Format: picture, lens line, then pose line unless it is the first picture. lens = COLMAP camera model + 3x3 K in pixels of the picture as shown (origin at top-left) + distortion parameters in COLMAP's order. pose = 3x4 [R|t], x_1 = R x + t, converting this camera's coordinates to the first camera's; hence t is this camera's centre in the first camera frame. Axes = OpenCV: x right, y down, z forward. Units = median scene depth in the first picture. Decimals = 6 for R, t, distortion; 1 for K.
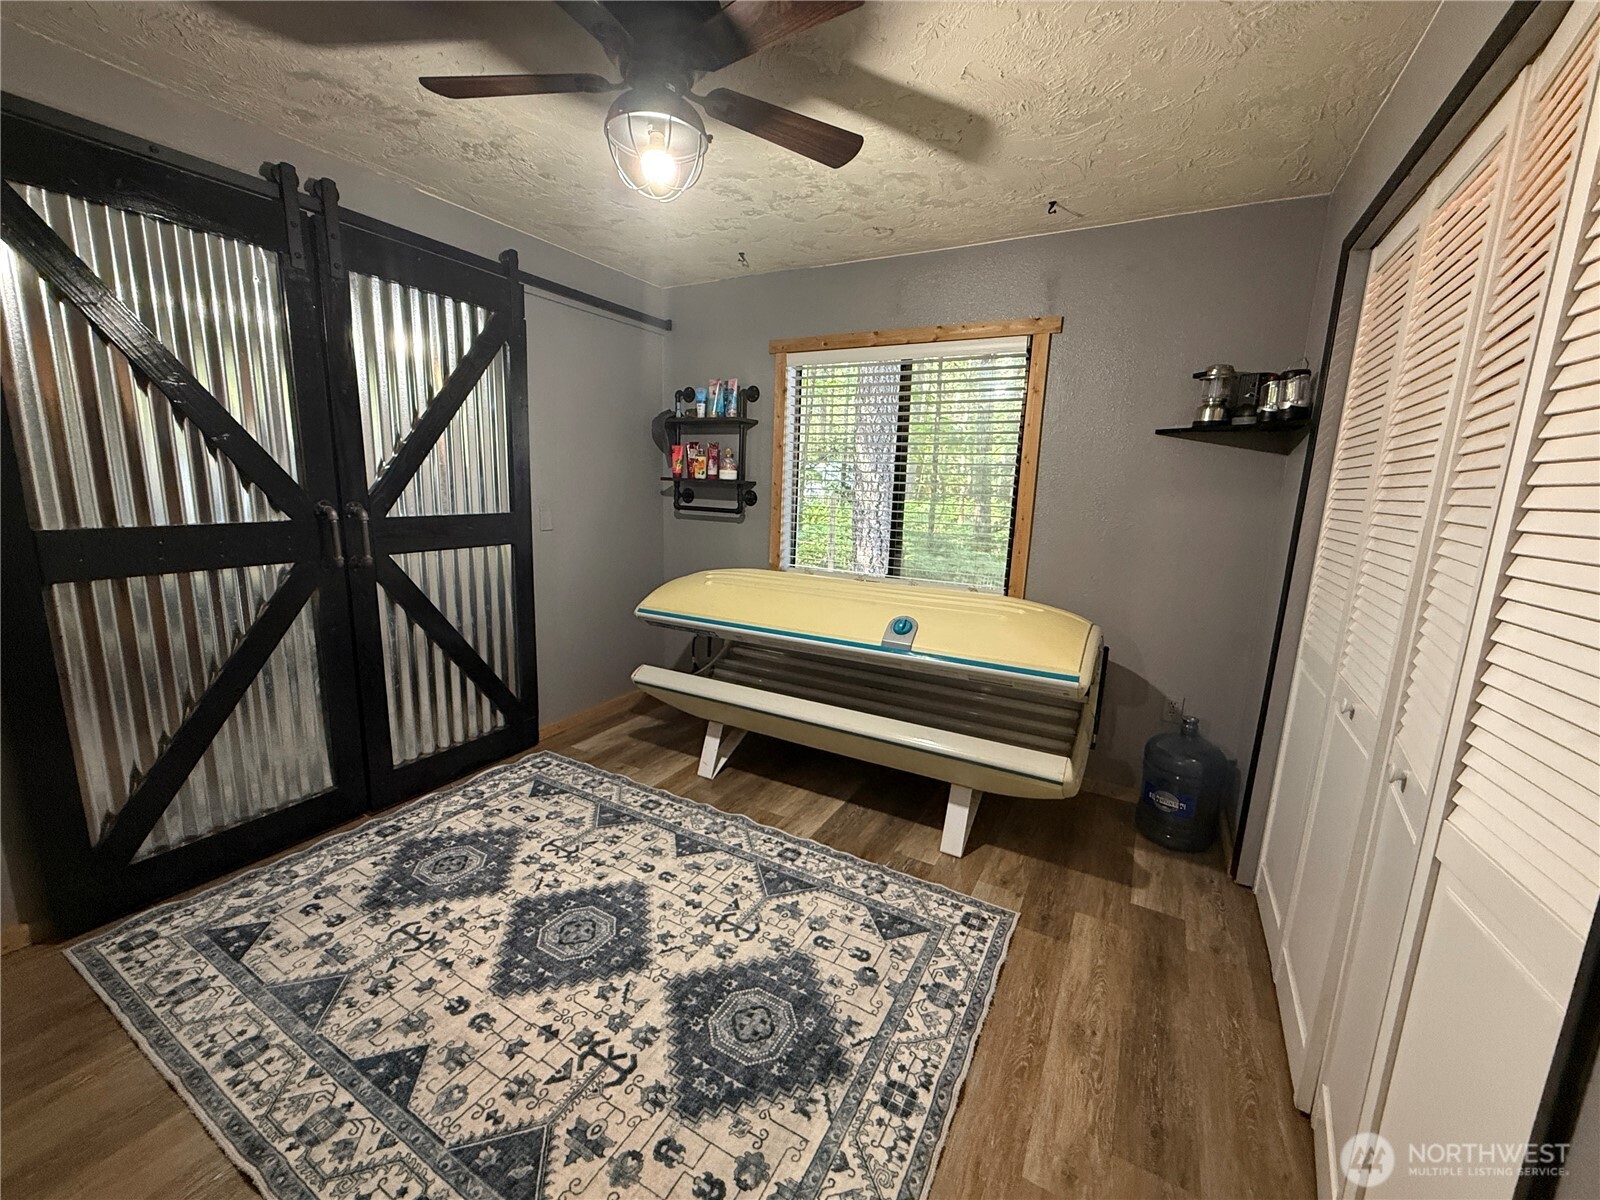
lens RADIAL K [[635.8, 0, 797.4], [0, 635.8, 597.6], [0, 0, 1]] dist [-0.000523, 0.000232]
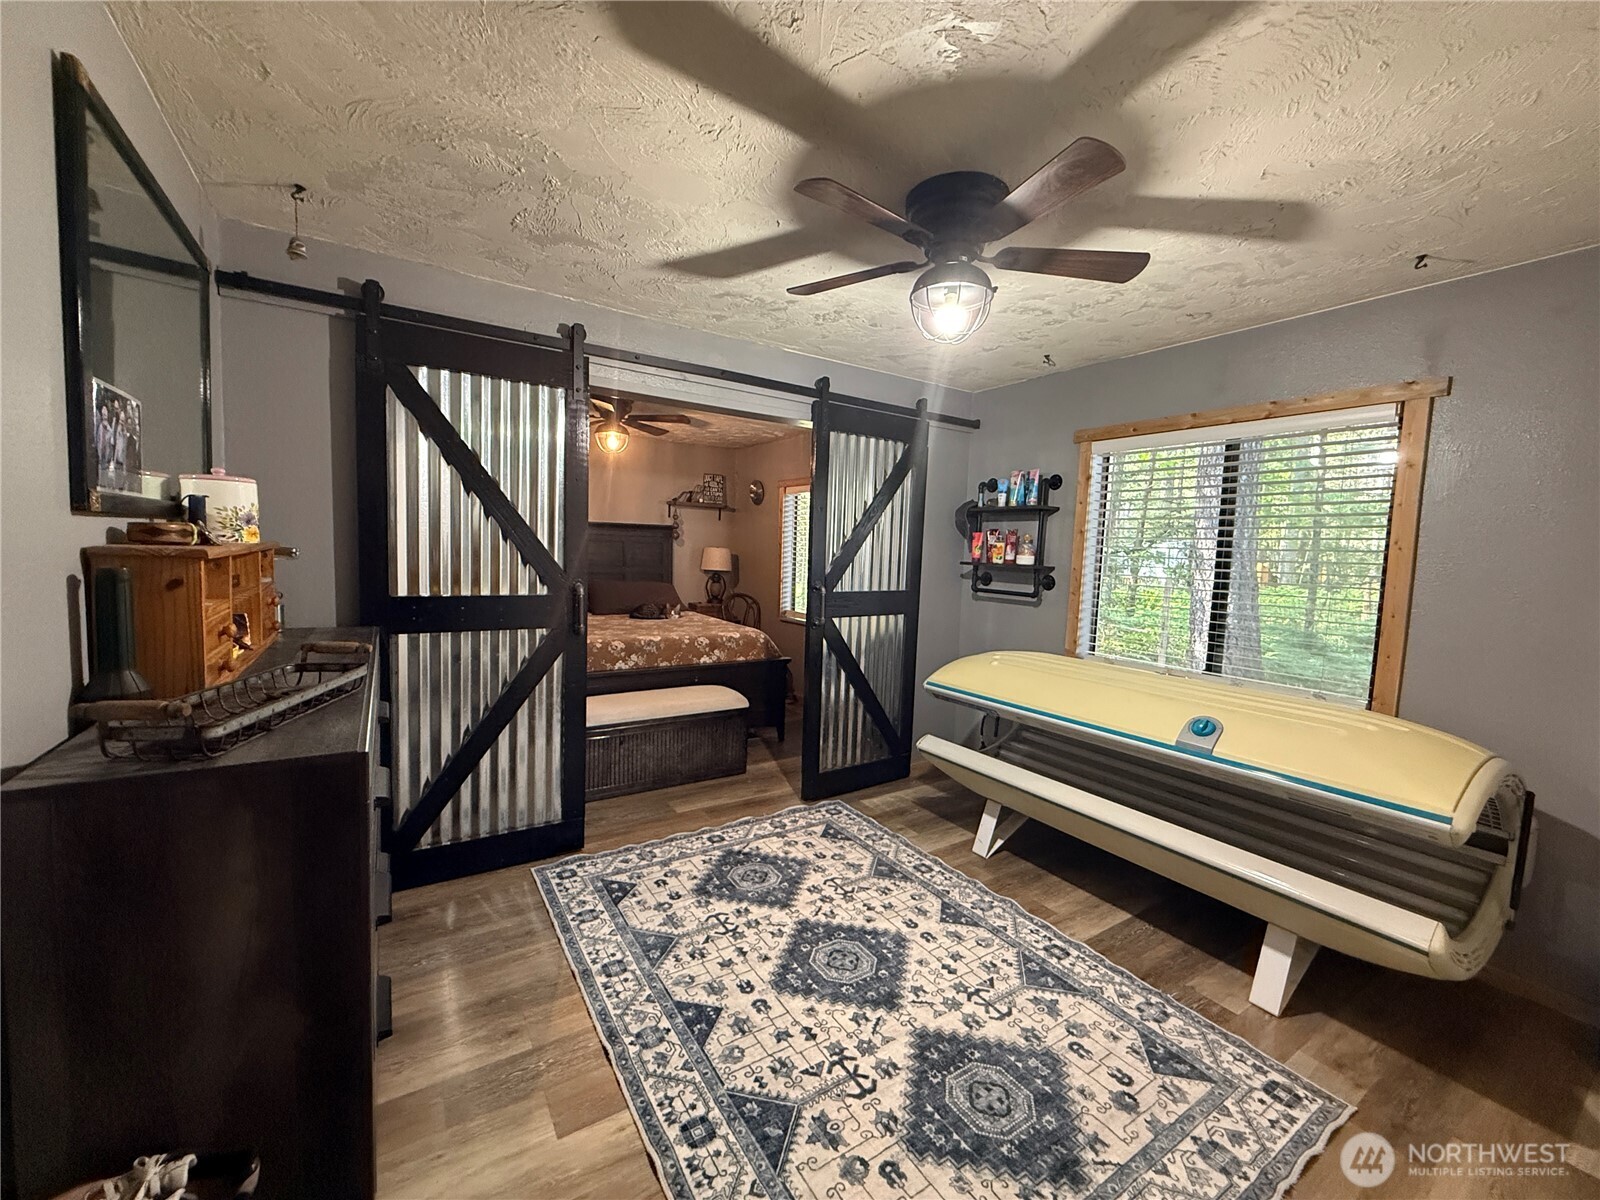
lens RADIAL K [[635.8, 0, 801.5], [0, 635.8, 599.4], [0, 0, 1]] dist [-0.000523, 0.000232]
pose [[0.885658, 0.035753, -0.462959, 0.083343], [-0.090823, 0.991111, -0.097208, 0.004734], [0.455369, 0.128140, 0.881033, -0.106199]]
